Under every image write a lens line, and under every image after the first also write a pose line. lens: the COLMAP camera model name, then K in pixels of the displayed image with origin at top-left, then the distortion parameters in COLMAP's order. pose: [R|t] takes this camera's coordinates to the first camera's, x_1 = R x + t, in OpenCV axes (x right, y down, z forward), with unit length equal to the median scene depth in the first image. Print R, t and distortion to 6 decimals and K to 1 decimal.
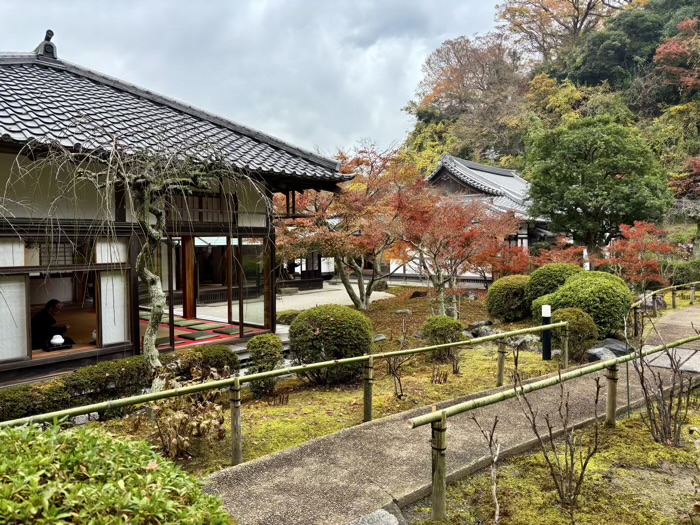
lens RADIAL K [[522.5, 0, 351.7], [0, 522.5, 267.2], [0, 0, 1]] dist [0.038634, -0.034466]
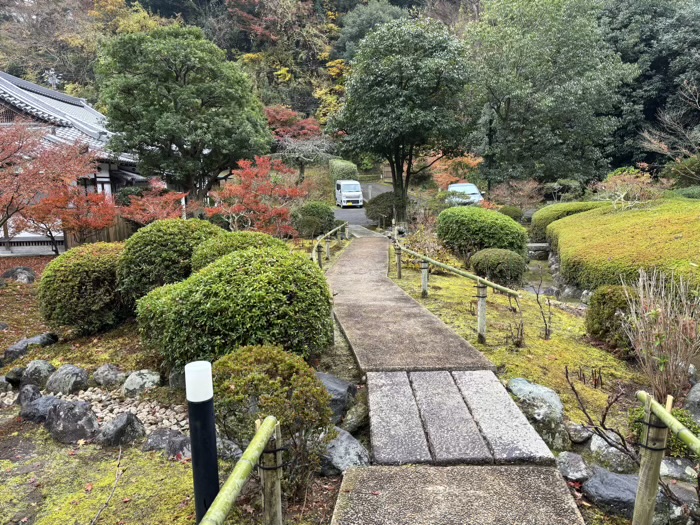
lens RADIAL K [[522.5, 0, 356.1], [0, 522.5, 266.1], [0, 0, 1]] dist [0.038634, -0.034466]
pose [[0.726831, -0.107527, 0.678346, 0.066082], [0.042082, 0.992785, 0.112280, -0.005222], [-0.685525, -0.053063, 0.726112, 0.202458]]
